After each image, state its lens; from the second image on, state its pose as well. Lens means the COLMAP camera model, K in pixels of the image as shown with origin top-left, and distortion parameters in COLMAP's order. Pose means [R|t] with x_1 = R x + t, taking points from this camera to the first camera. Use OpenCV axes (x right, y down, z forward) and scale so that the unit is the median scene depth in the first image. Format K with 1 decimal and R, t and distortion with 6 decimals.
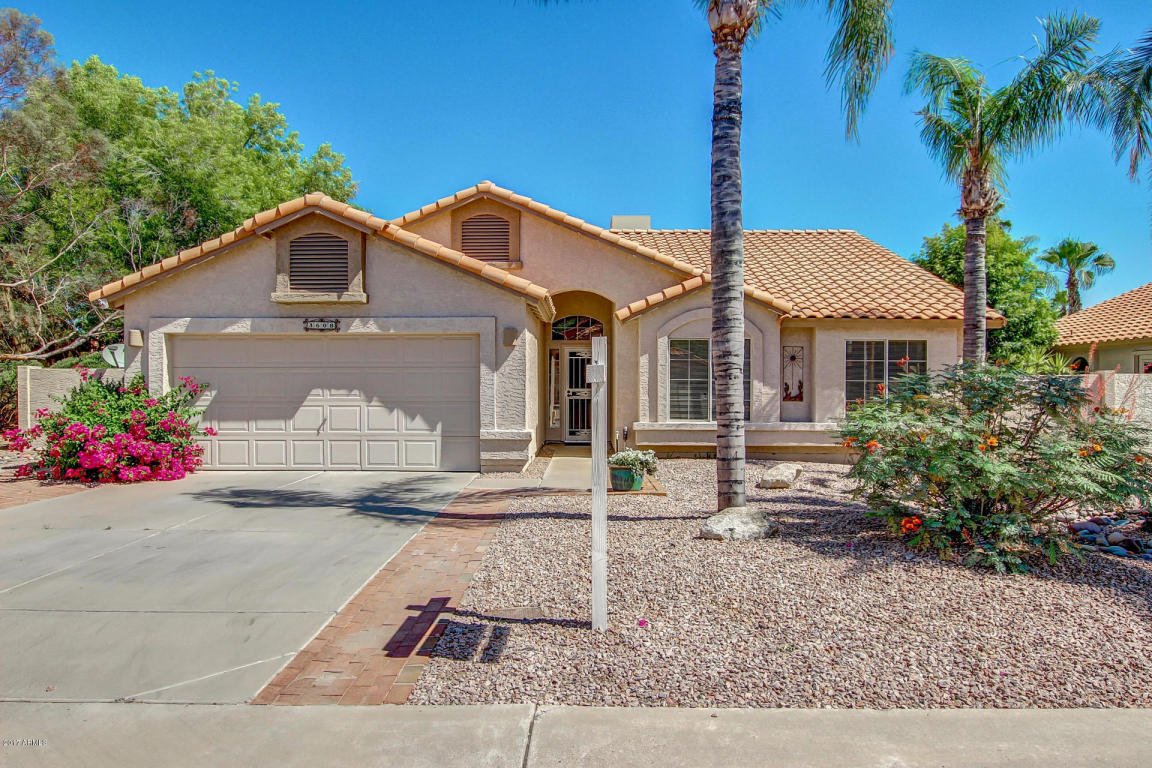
lens RADIAL K [[733.8, 0, 578.6], [0, 733.8, 384.4], [0, 0, 1]] dist [-0.006019, 0.000571]
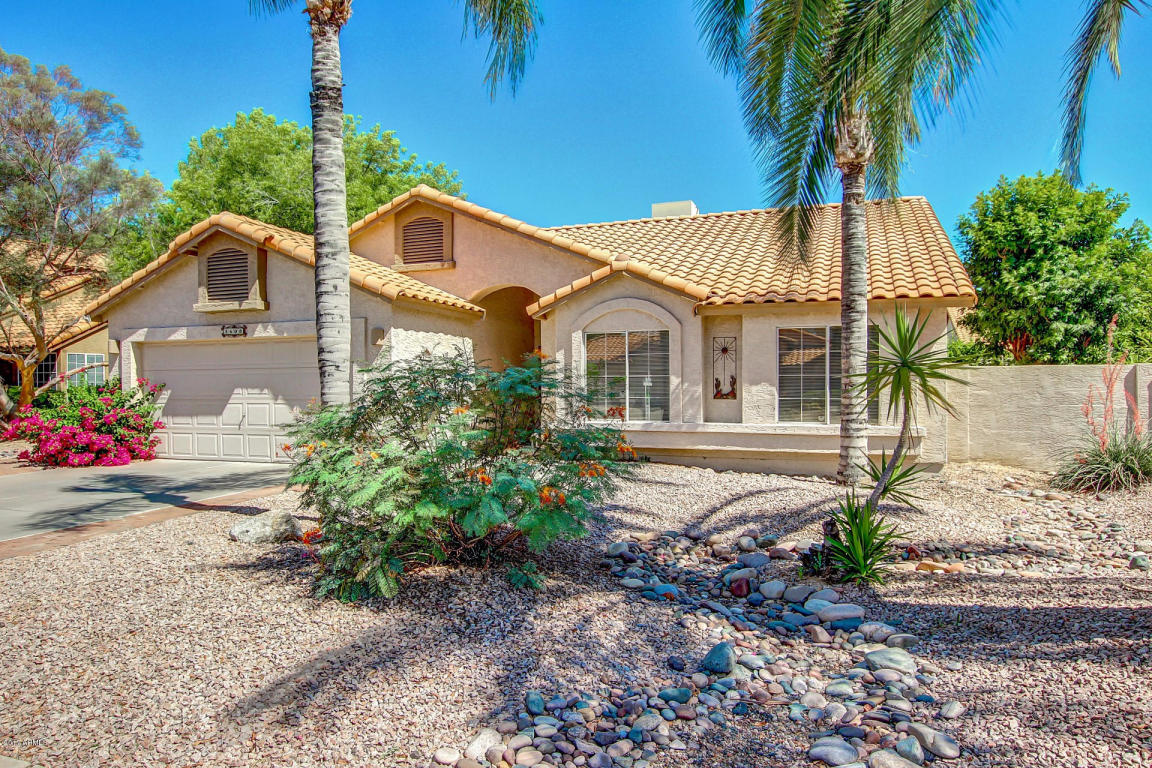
lens RADIAL K [[733.8, 0, 571.7], [0, 733.8, 383.5], [0, 0, 1]] dist [-0.006019, 0.000571]
pose [[0.940713, -0.007526, -0.339121, 0.504159], [0.008426, 0.999964, 0.001182, 0.001714], [0.339100, -0.003969, 0.940742, 0.125001]]
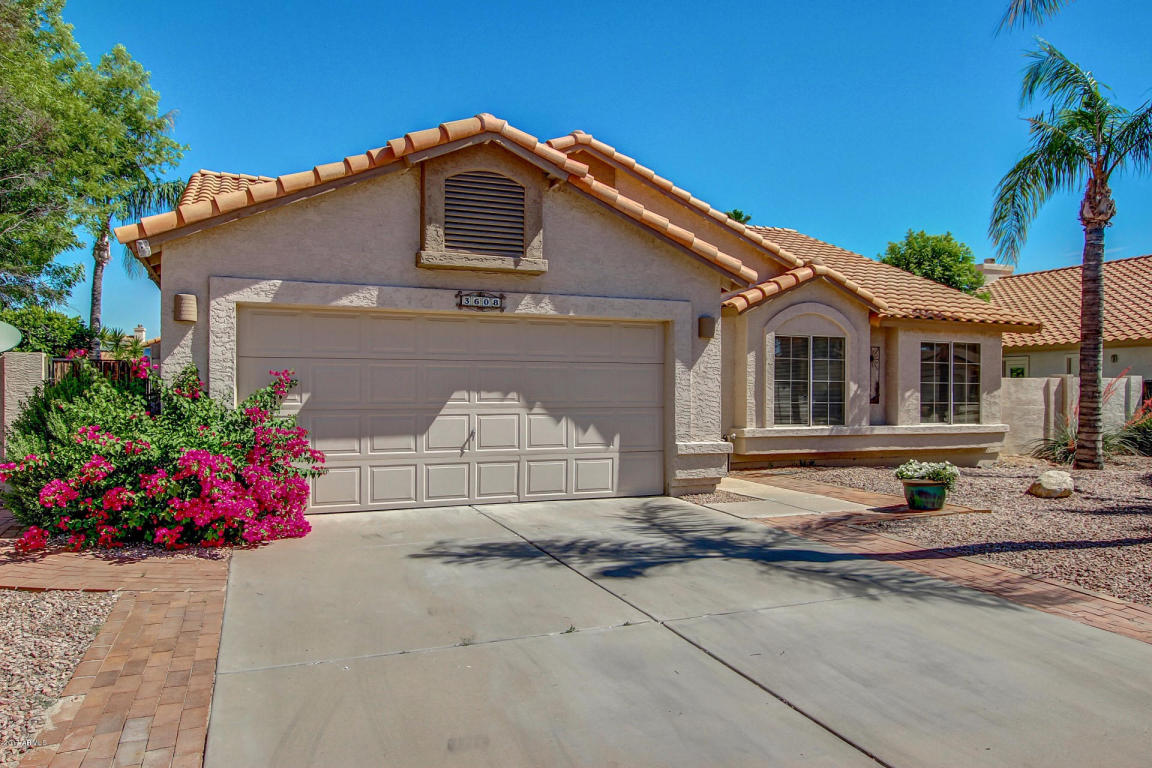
lens RADIAL K [[775.5, 0, 577.1], [0, 775.5, 387.8], [0, 0, 1]] dist [-0.004558, 0.005120]
pose [[0.917309, 0.002619, 0.398168, -0.558805], [-0.004876, 0.999977, 0.004657, -0.000896], [-0.398147, -0.006214, 0.917301, 0.268546]]
